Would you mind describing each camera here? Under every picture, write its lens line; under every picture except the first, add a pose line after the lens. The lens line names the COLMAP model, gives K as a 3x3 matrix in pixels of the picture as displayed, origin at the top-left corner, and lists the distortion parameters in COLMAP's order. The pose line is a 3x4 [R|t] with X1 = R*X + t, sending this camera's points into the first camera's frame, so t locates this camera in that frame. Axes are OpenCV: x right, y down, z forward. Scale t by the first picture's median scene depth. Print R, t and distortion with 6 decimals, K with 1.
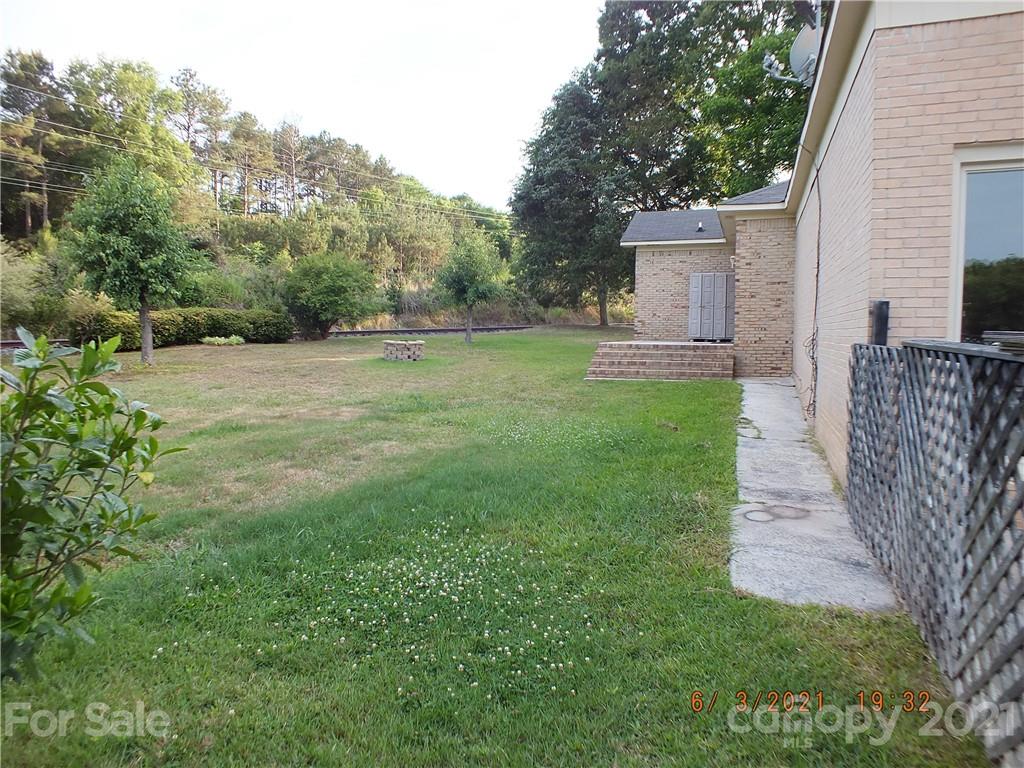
lens RADIAL K [[653.1, 0, 512.4], [0, 653.1, 391.7], [0, 0, 1]] dist [-0.082766, 0.039914]
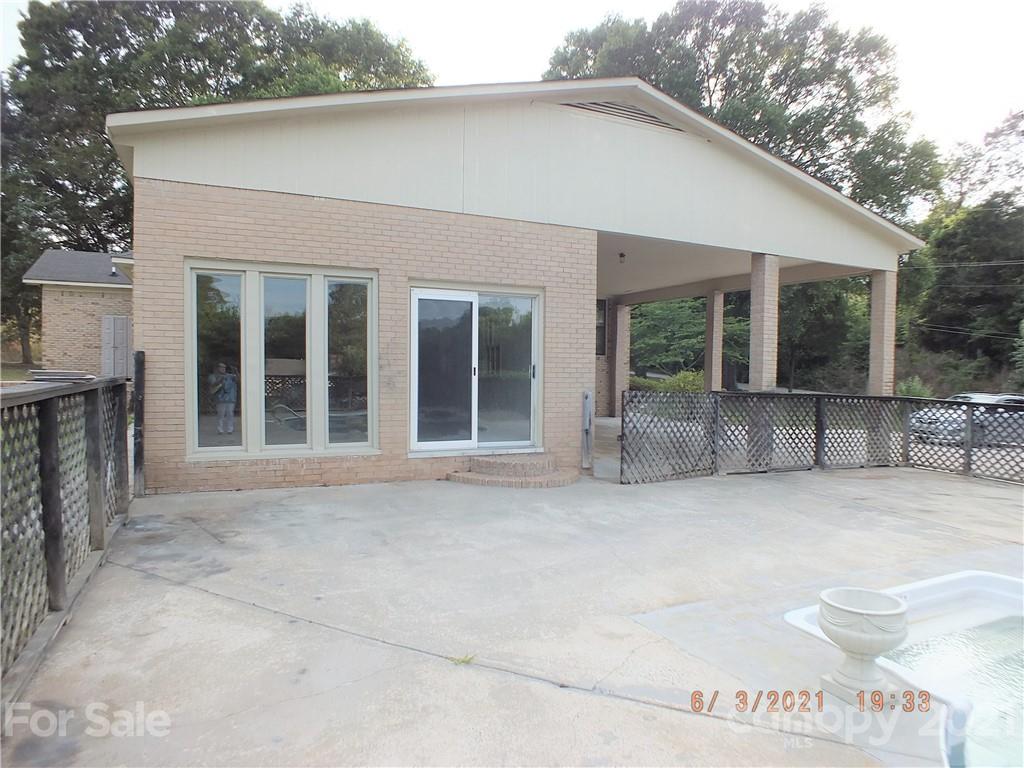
lens RADIAL K [[653.1, 0, 512.4], [0, 653.1, 391.7], [0, 0, 1]] dist [-0.082766, 0.039914]
pose [[0.719072, -0.009650, 0.694869, 0.037524], [0.052944, 0.997758, -0.040931, 0.016071], [-0.692916, 0.066221, 0.717971, -0.174217]]
